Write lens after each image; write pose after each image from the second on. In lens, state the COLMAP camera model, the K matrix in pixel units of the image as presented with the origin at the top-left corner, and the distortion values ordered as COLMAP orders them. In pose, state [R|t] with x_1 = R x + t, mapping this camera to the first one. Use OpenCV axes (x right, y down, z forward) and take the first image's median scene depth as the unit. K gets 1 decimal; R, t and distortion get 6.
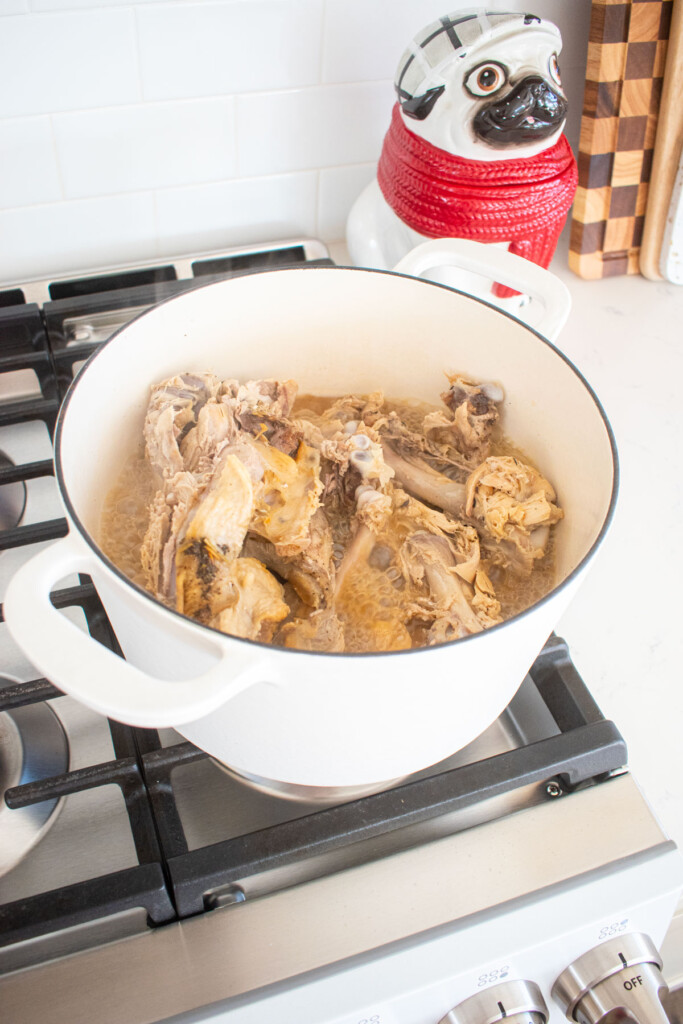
lens RADIAL K [[899.9, 0, 341.5], [0, 899.9, 512.0], [0, 0, 1]] dist [-0.086597, 0.013267]
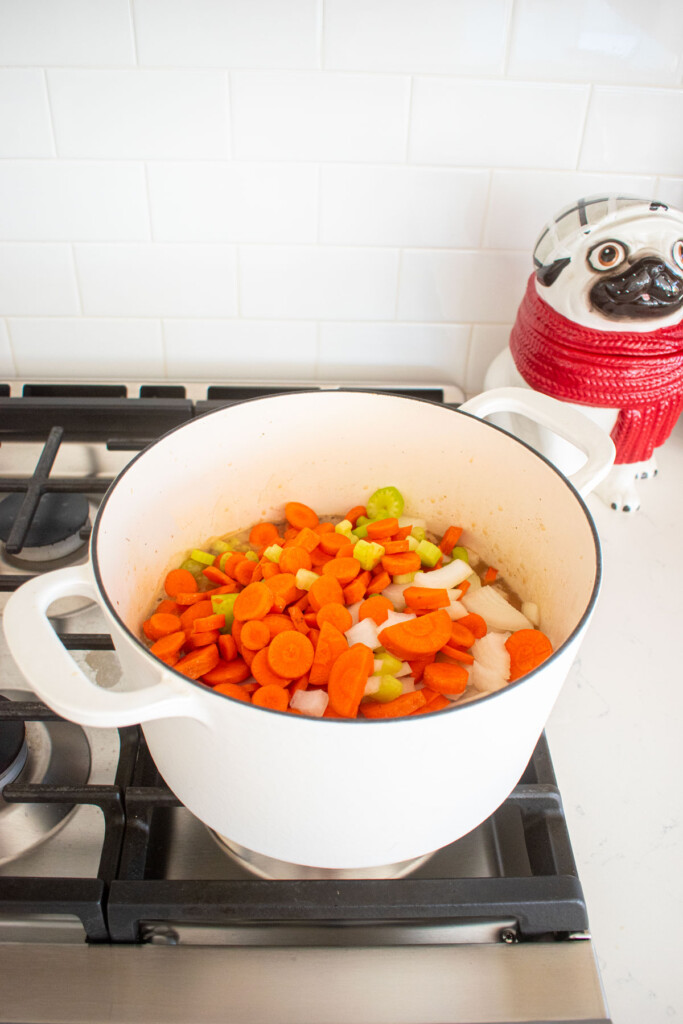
lens RADIAL K [[912.8, 0, 341.5], [0, 912.8, 512.0], [0, 0, 1]] dist [-0.085022, 0.012330]
pose [[0.950867, 0.175885, -0.254787, 0.180981], [-0.217293, 0.965345, -0.144542, 0.034589], [0.220534, 0.192804, 0.956134, -0.053007]]
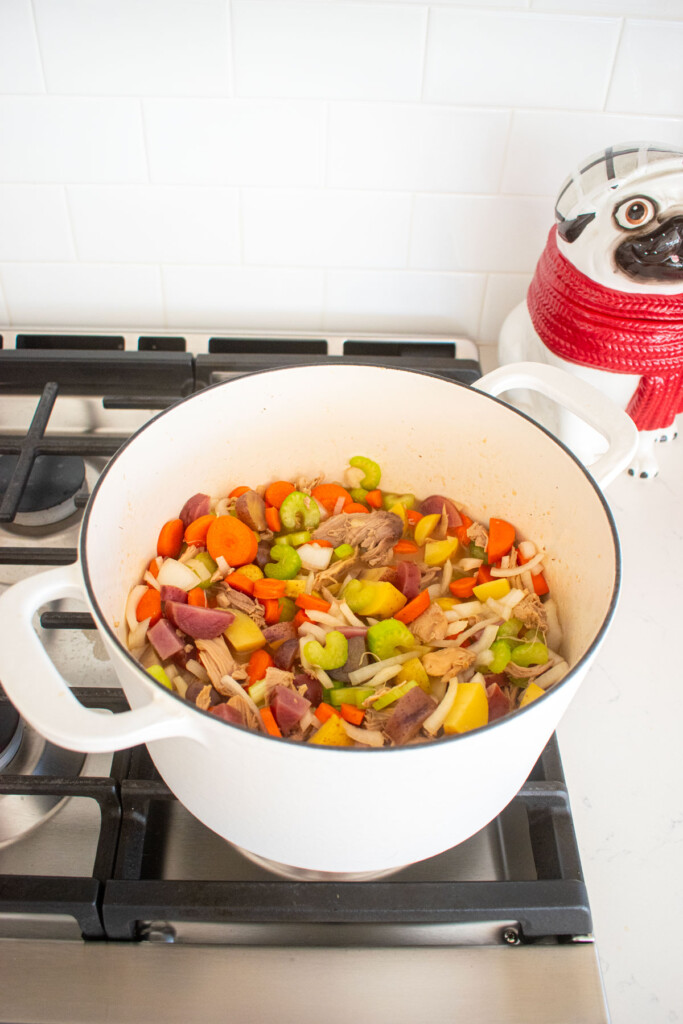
lens RADIAL K [[912.8, 0, 341.5], [0, 912.8, 512.0], [0, 0, 1]] dist [-0.085022, 0.012330]
pose [[0.946610, 0.209596, -0.244948, 0.160554], [-0.229062, 0.971938, -0.053554, -0.030804], [0.226849, 0.106803, 0.968056, -0.019761]]
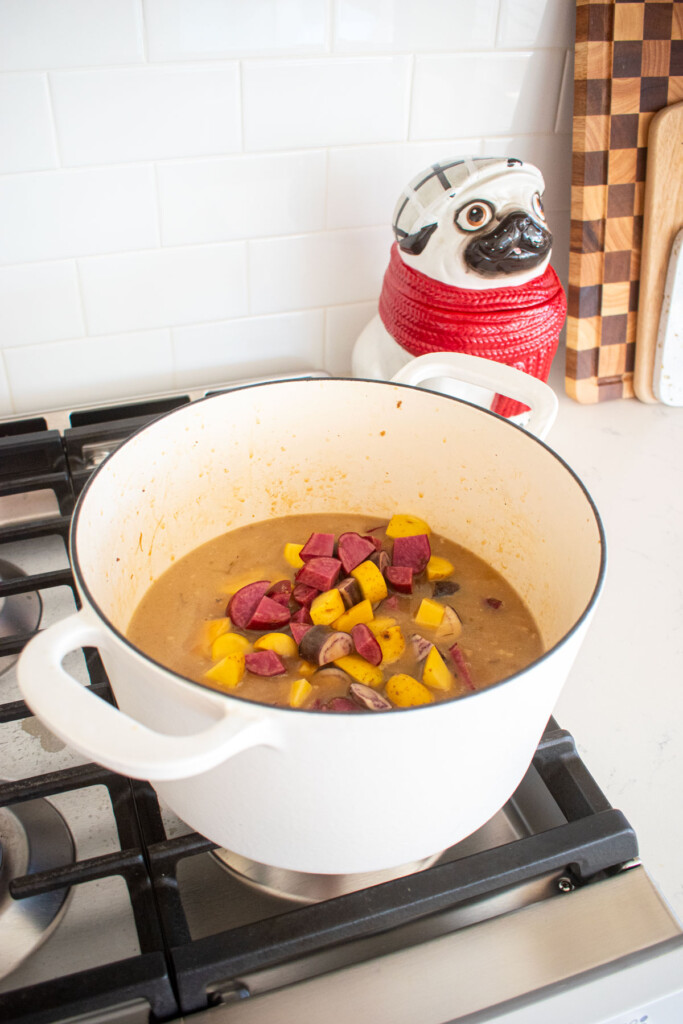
lens RADIAL K [[912.8, 0, 341.5], [0, 912.8, 512.0], [0, 0, 1]] dist [-0.085022, 0.012330]
pose [[0.999663, -0.017081, -0.019556, 0.014123], [0.013397, 0.984470, -0.175039, 0.059787], [0.022242, 0.174718, 0.984367, -0.039010]]
